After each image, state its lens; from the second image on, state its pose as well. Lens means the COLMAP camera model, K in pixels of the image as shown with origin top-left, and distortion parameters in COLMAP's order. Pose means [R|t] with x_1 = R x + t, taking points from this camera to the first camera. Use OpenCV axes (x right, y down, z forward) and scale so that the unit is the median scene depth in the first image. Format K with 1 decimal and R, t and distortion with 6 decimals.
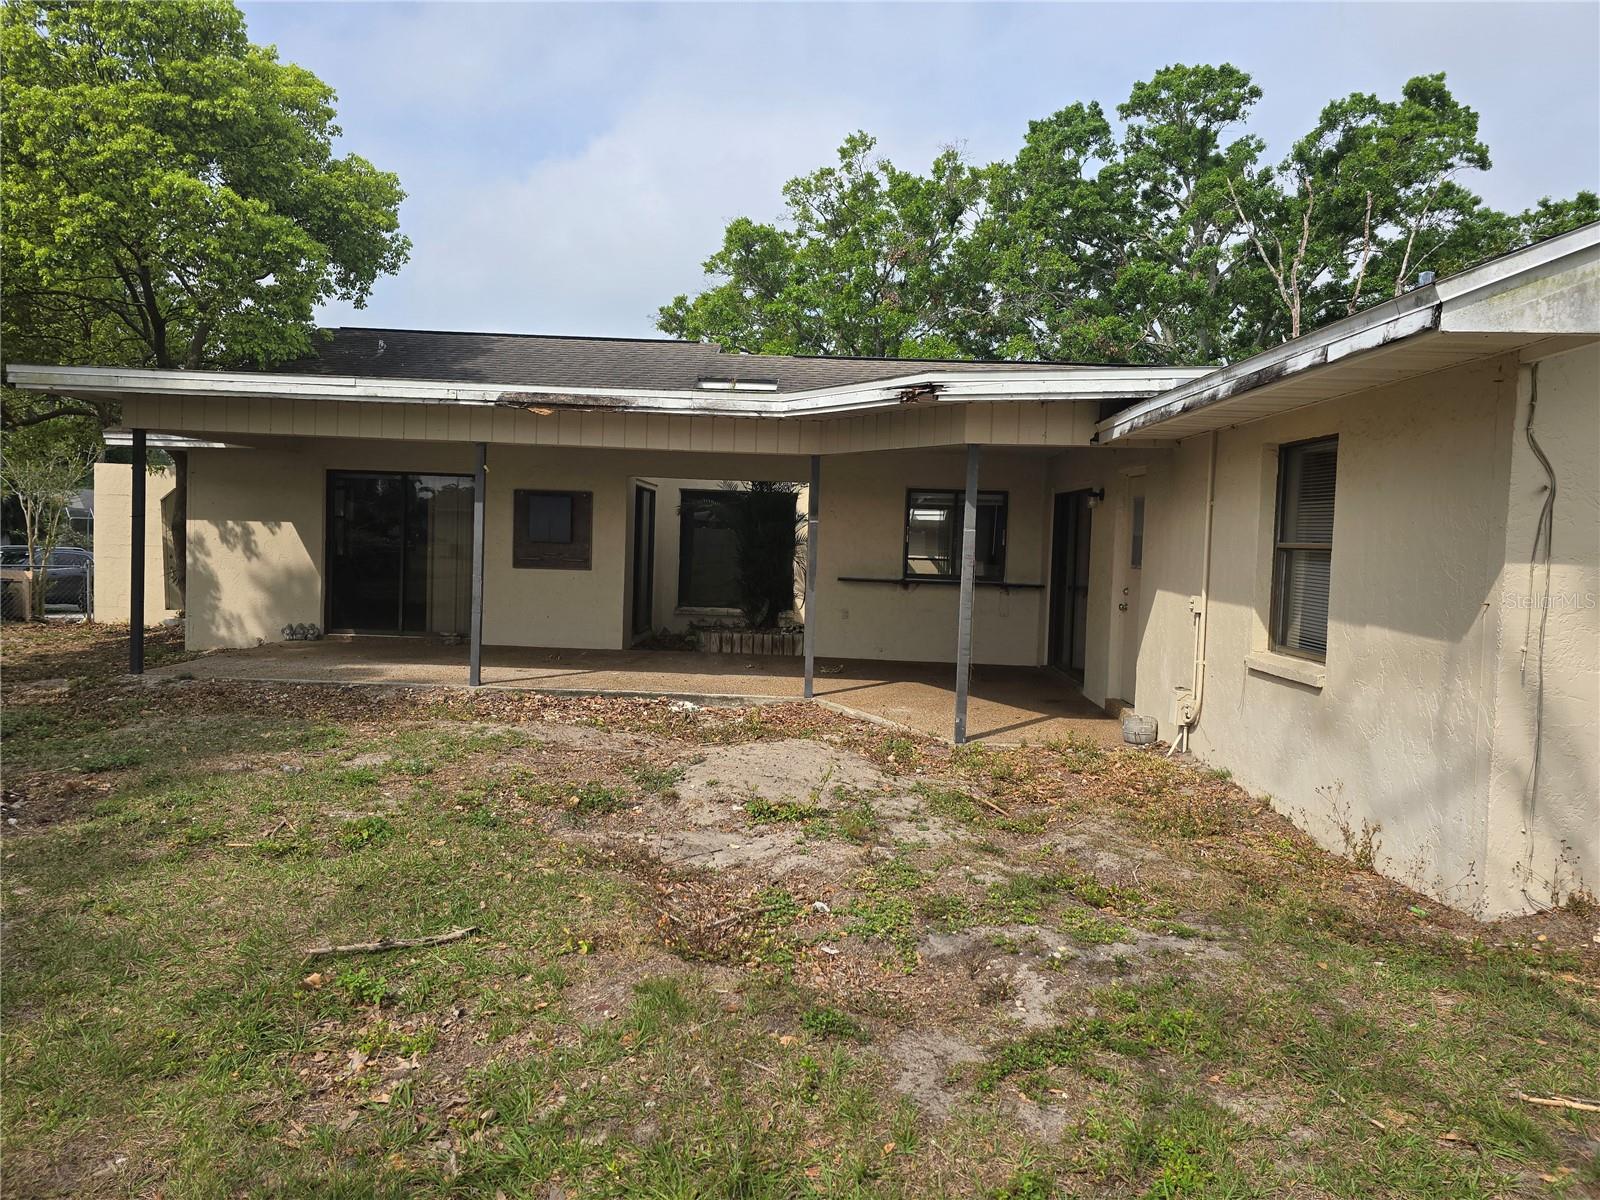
lens RADIAL K [[1067.5, 0, 814.4], [0, 1067.5, 594.7], [0, 0, 1]] dist [0.080869, -0.073566]
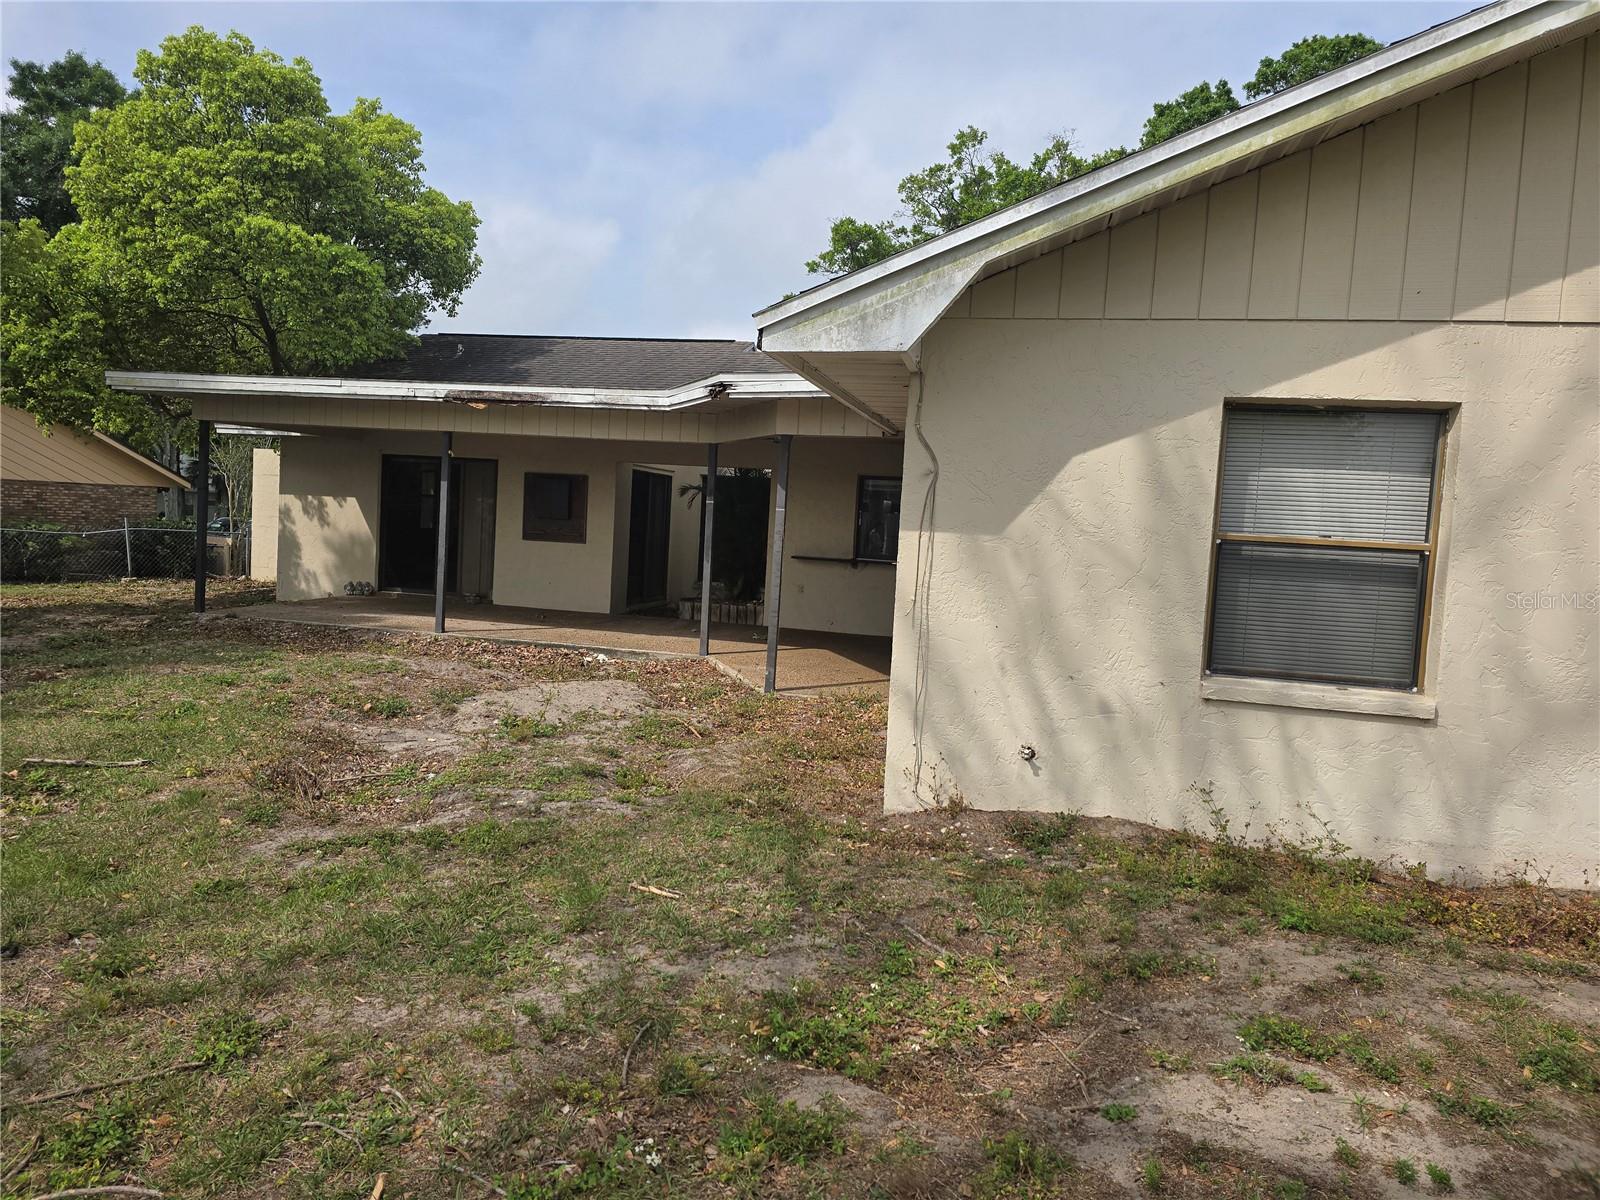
lens RADIAL K [[1067.5, 0, 783.9], [0, 1067.5, 589.0], [0, 0, 1]] dist [0.080869, -0.073566]
pose [[0.976529, 0.033998, -0.212687, 0.246612], [-0.033316, 0.999422, 0.006790, 0.011072], [0.212795, 0.000455, 0.977097, -0.077297]]
